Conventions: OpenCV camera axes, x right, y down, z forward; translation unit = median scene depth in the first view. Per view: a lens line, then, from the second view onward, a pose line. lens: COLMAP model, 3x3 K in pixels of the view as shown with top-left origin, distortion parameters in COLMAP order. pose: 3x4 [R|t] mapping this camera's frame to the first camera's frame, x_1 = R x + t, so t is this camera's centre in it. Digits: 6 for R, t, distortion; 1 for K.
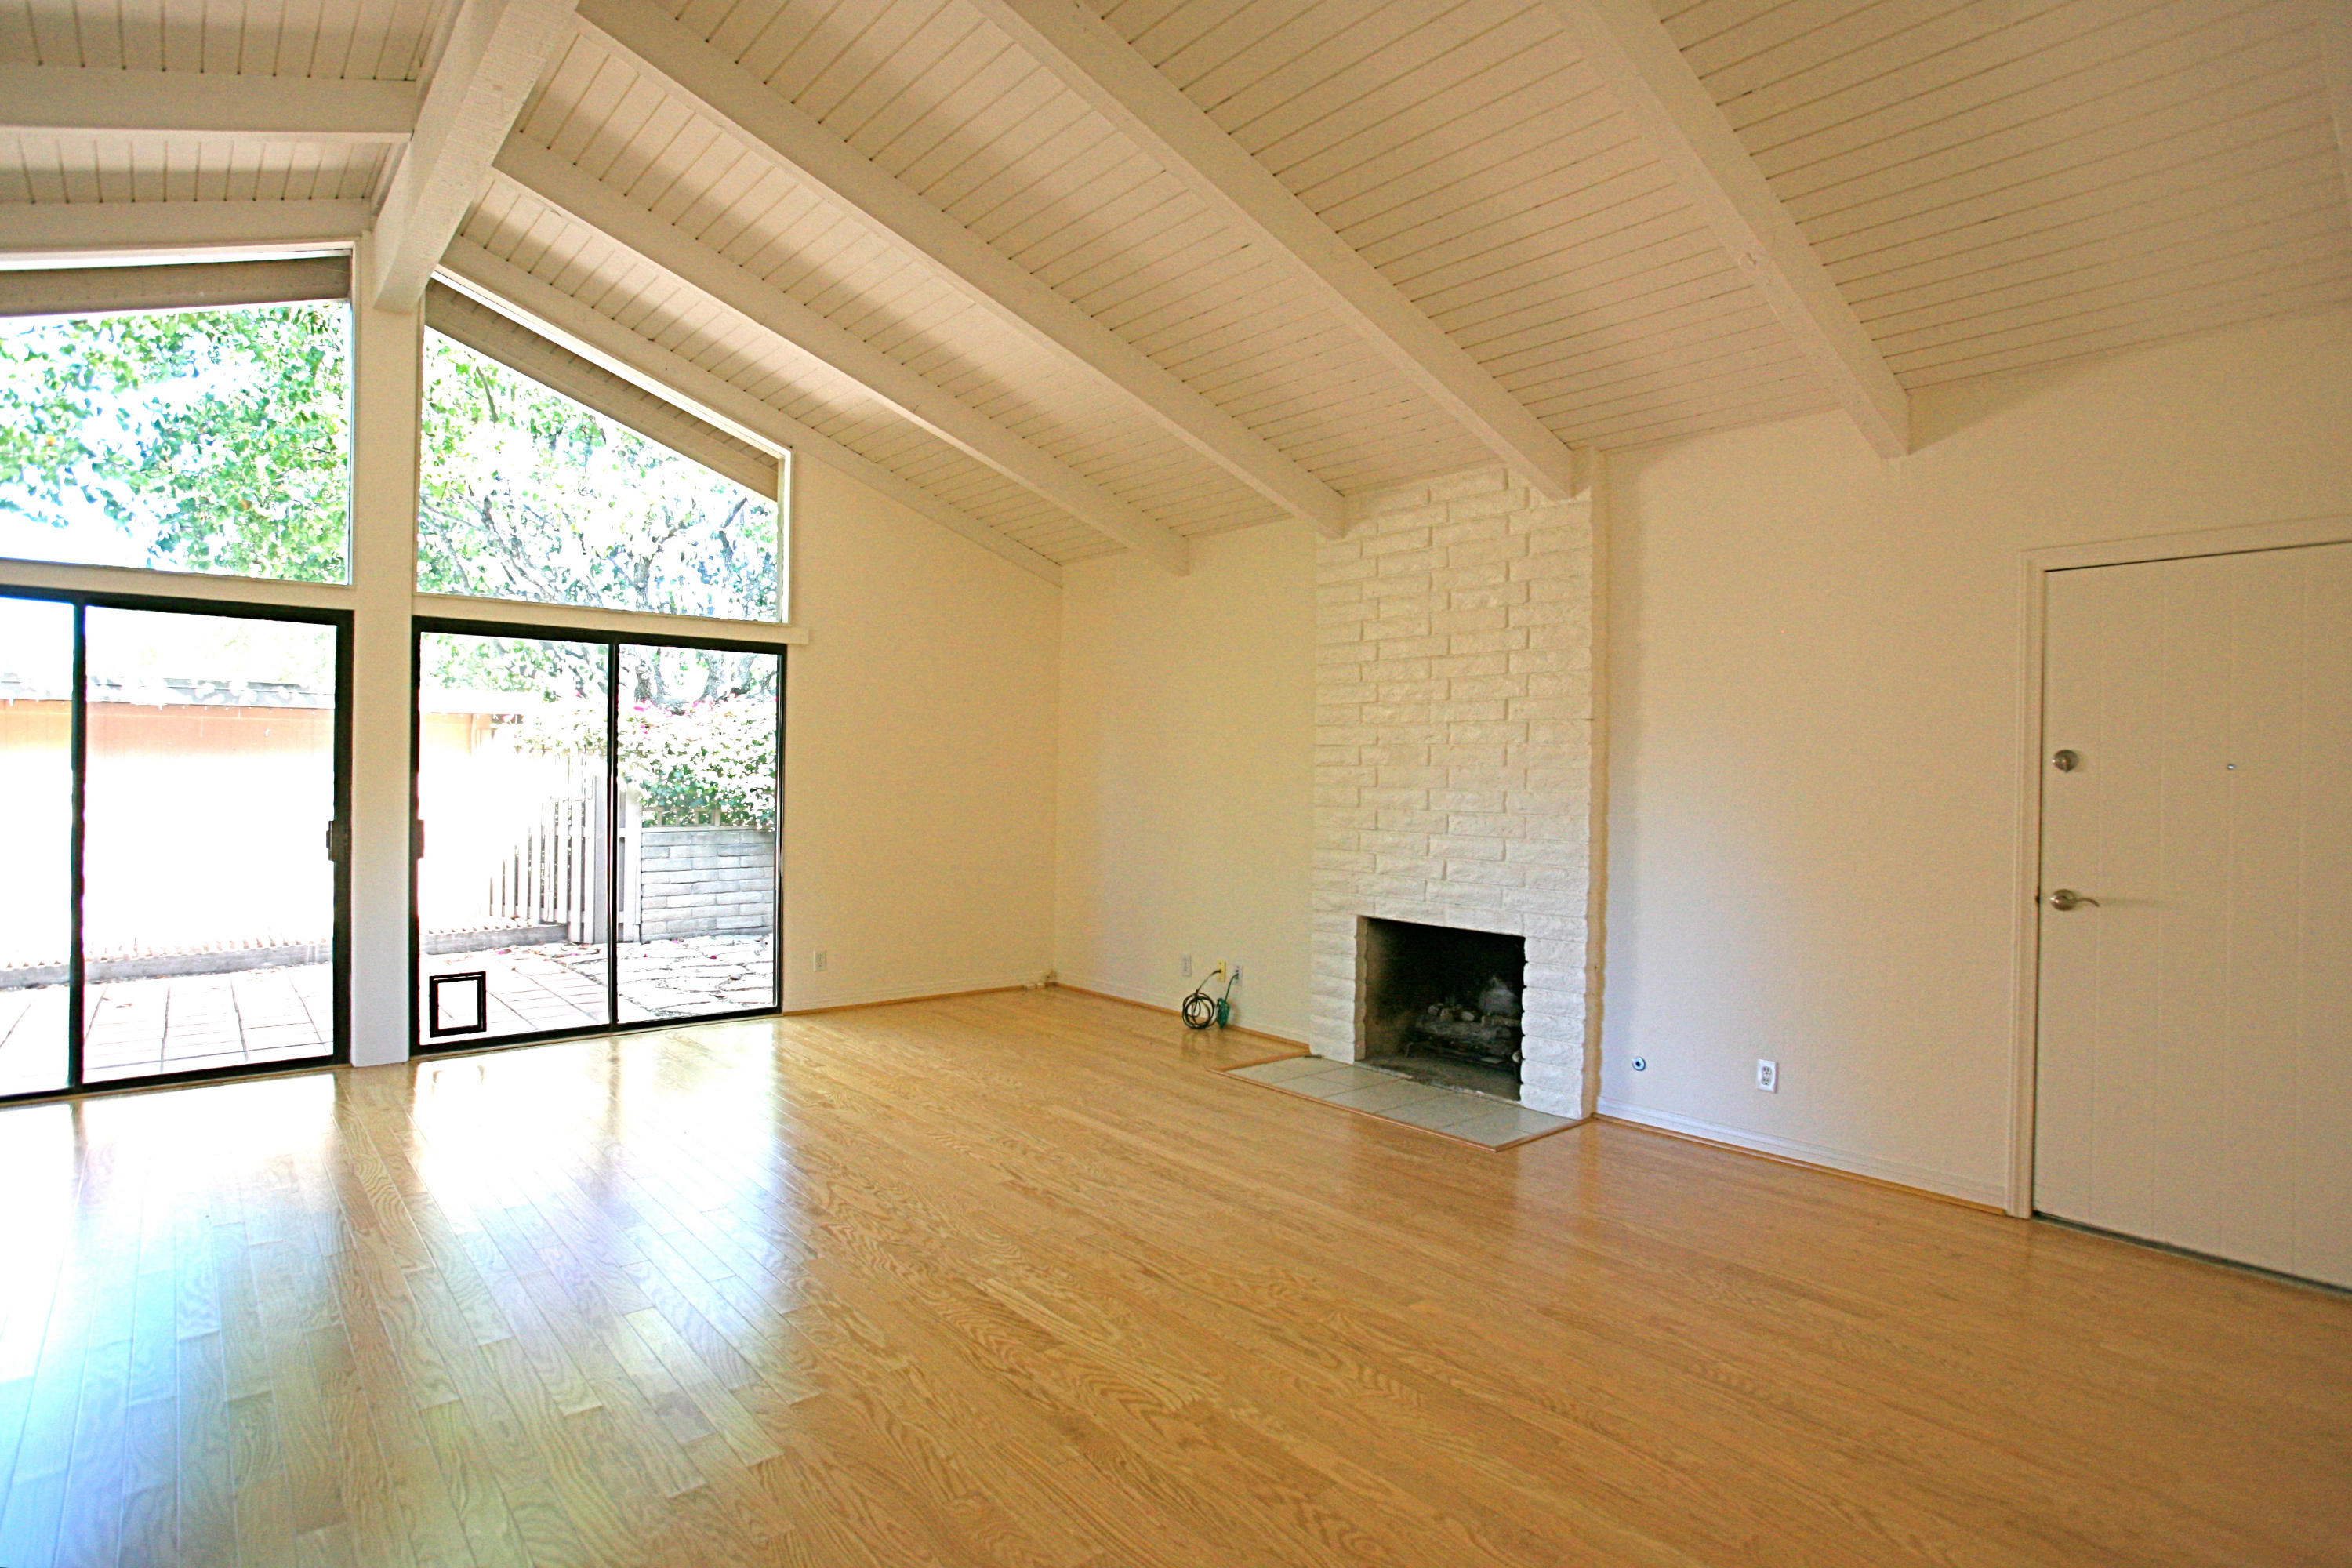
lens RADIAL K [[1184.4, 0, 1163.5], [0, 1184.4, 778.8], [0, 0, 1]] dist [-0.032563, 0.000077]
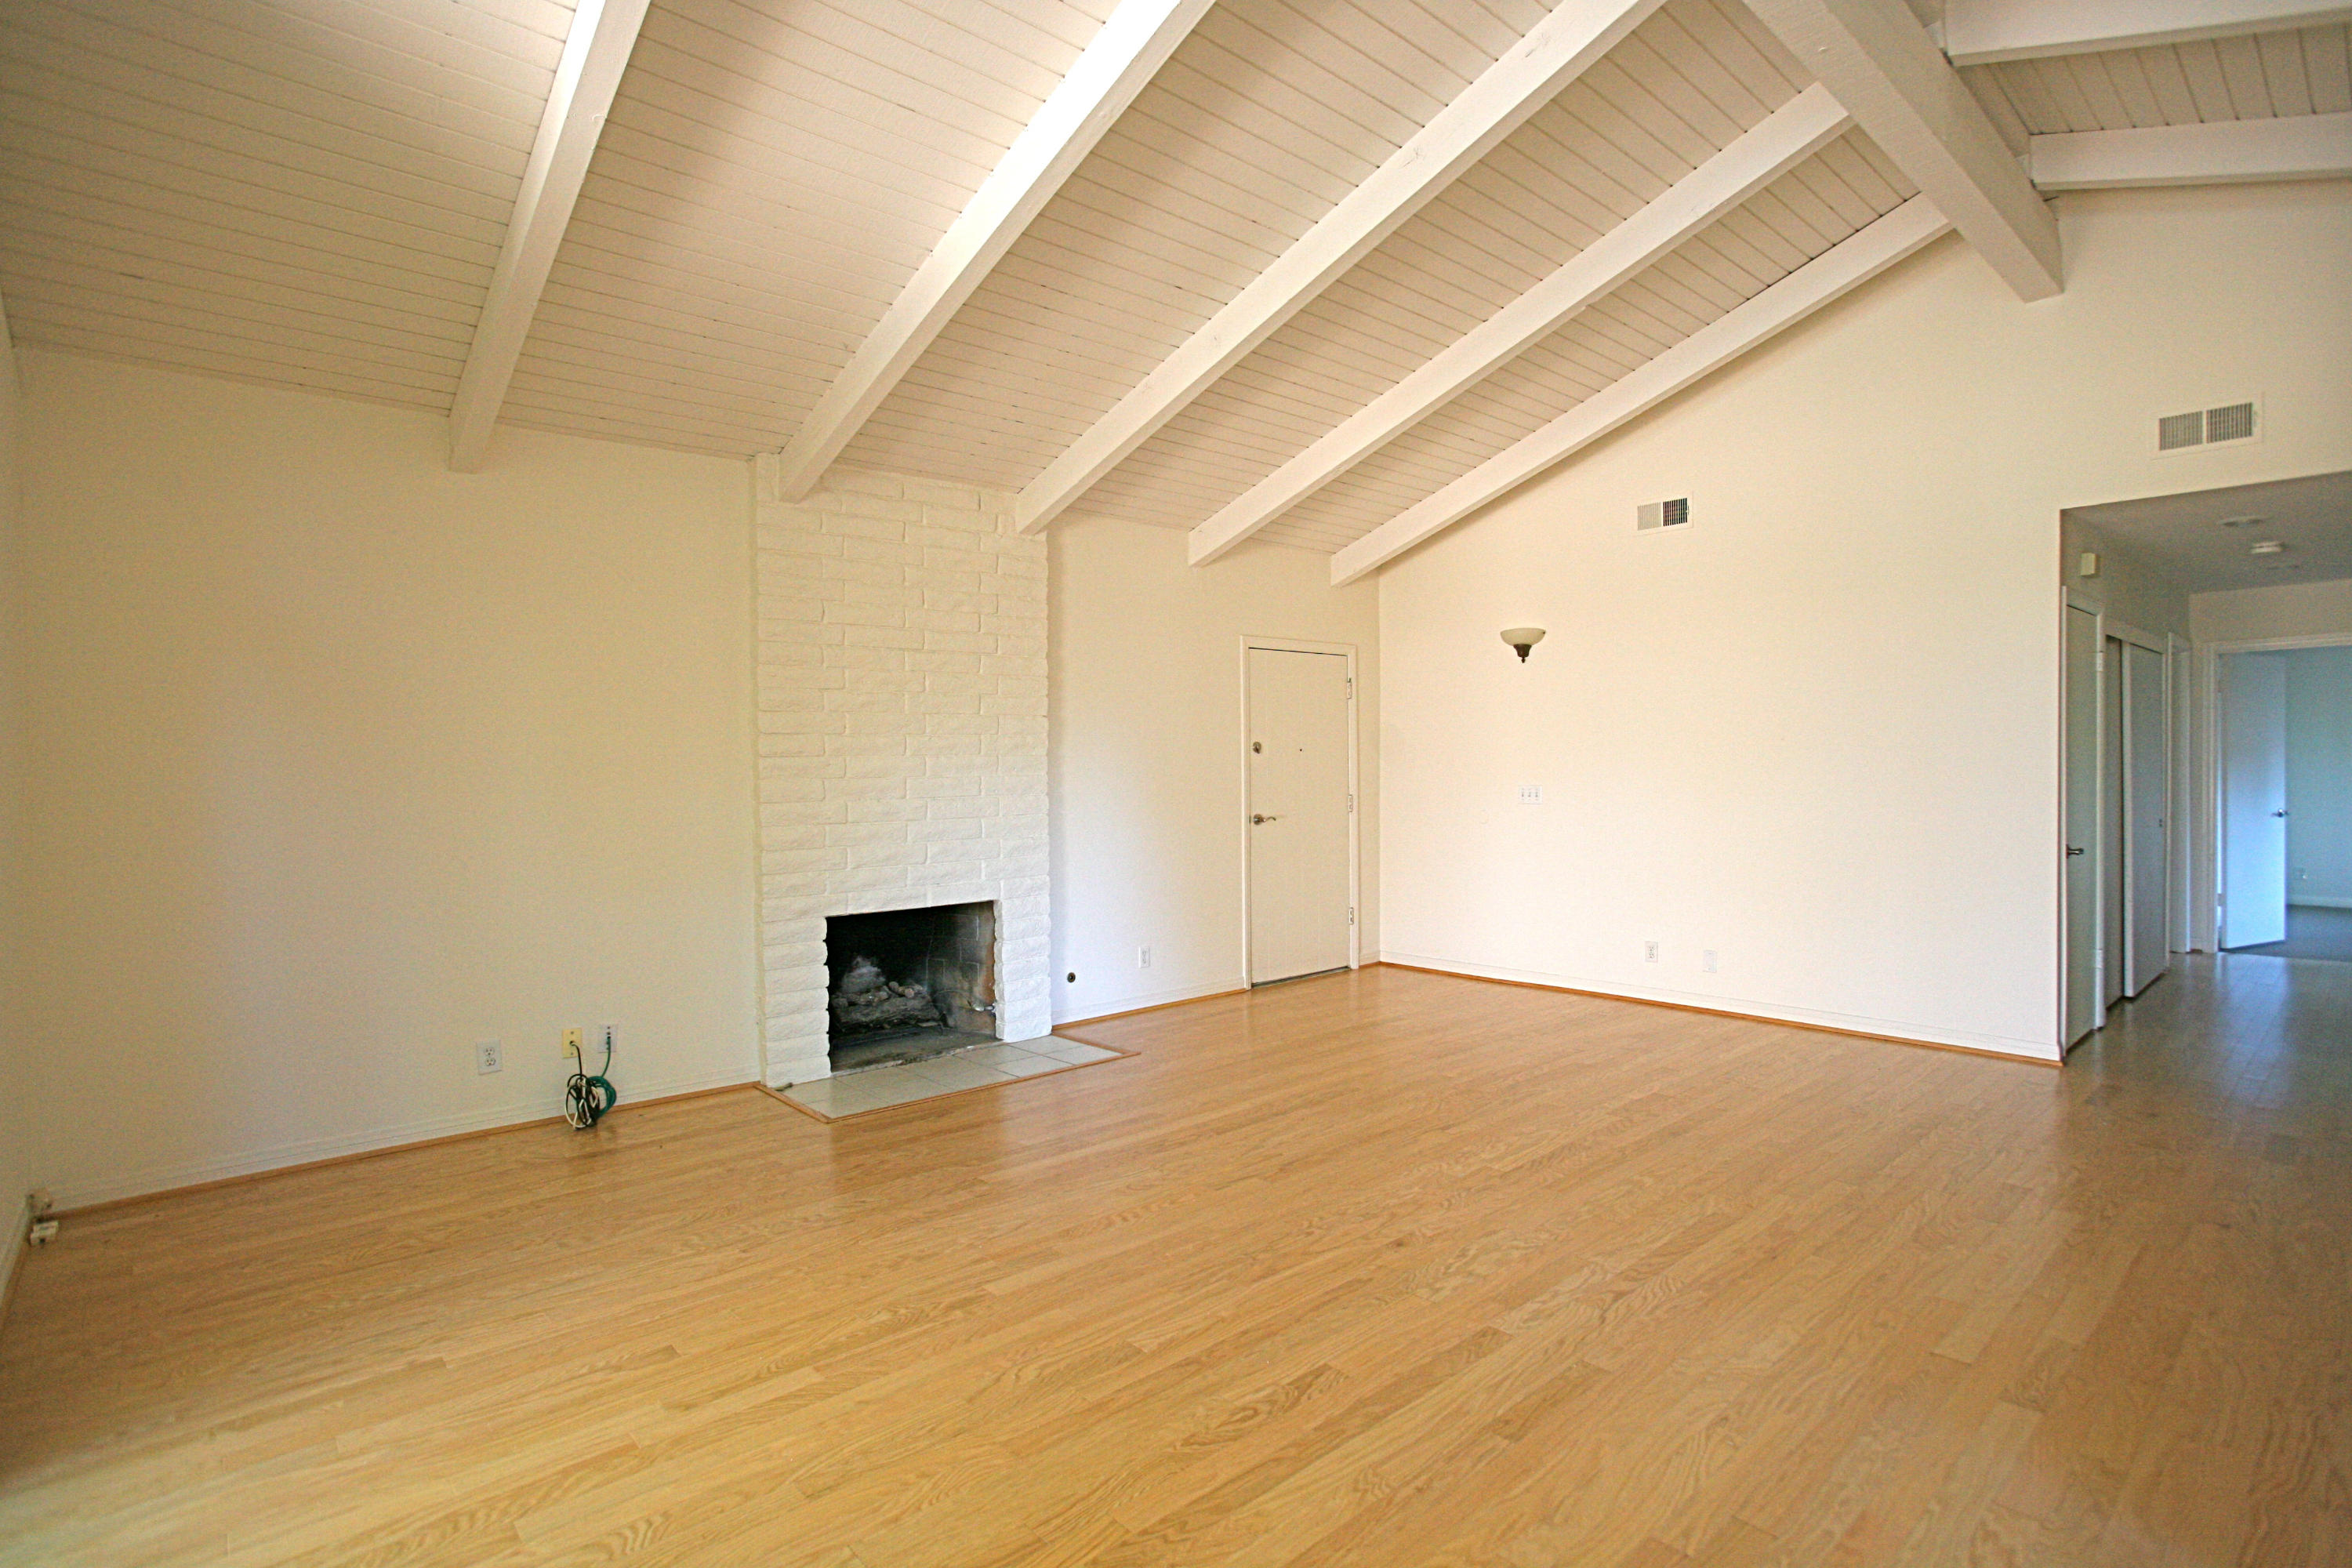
lens RADIAL K [[1184.4, 0, 1163.9], [0, 1184.4, 773.6], [0, 0, 1]] dist [-0.032563, 0.000077]
pose [[-0.020410, -0.029182, 0.999366, -0.887044], [0.010261, 0.999515, 0.029396, -0.024213], [-0.999739, 0.010855, -0.020101, 0.876891]]
